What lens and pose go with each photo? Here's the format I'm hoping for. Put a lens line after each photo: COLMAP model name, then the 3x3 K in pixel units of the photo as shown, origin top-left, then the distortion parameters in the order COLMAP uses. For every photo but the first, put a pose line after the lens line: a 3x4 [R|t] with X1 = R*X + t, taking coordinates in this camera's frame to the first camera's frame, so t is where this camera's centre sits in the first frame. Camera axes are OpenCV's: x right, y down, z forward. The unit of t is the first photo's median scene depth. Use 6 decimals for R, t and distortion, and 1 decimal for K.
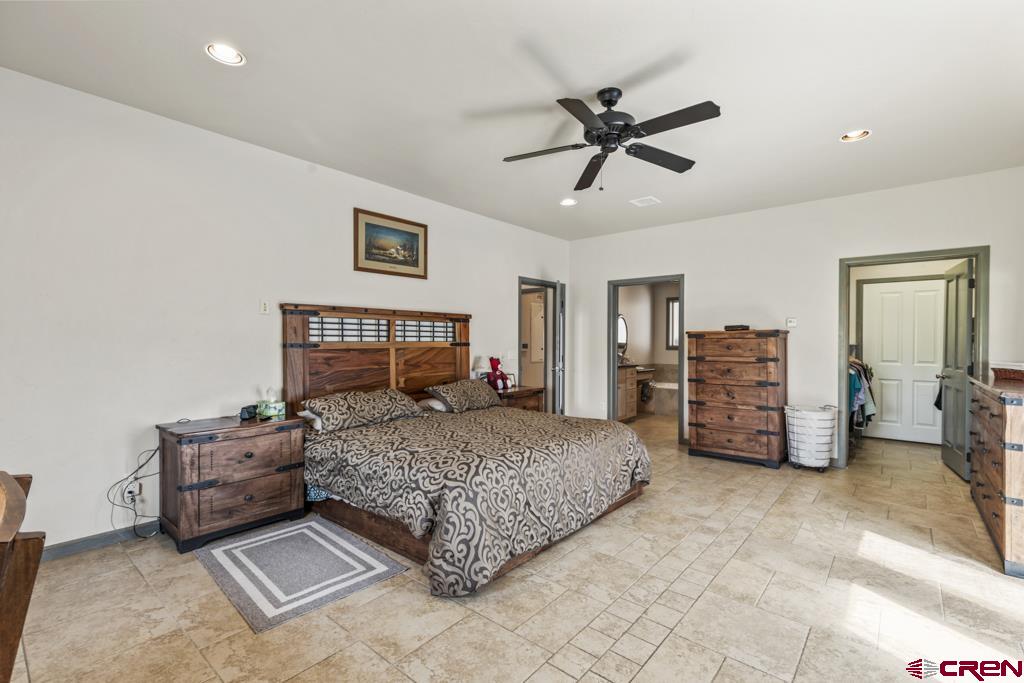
lens RADIAL K [[461.9, 0, 512.4], [0, 461.9, 341.1], [0, 0, 1]] dist [0.004589, 0.000122]
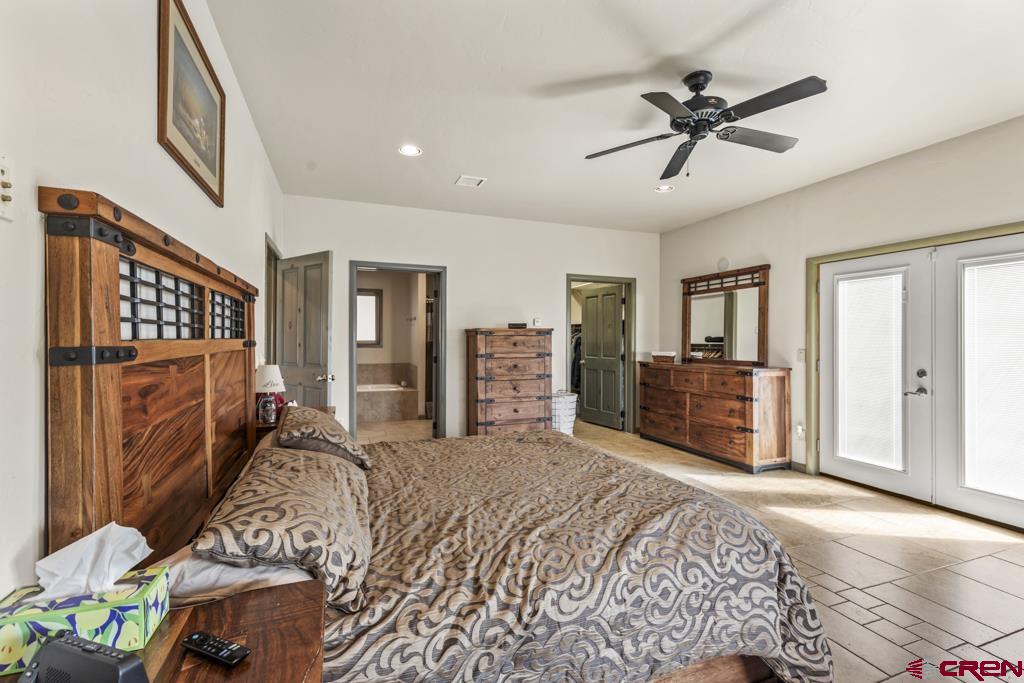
lens RADIAL K [[461.9, 0, 514.0], [0, 461.9, 341.3], [0, 0, 1]] dist [0.004589, 0.000122]
pose [[0.479102, -0.004818, 0.877746, -0.473936], [-0.004400, 0.999959, 0.007891, -0.001445], [-0.877748, -0.007643, 0.479061, 0.521396]]
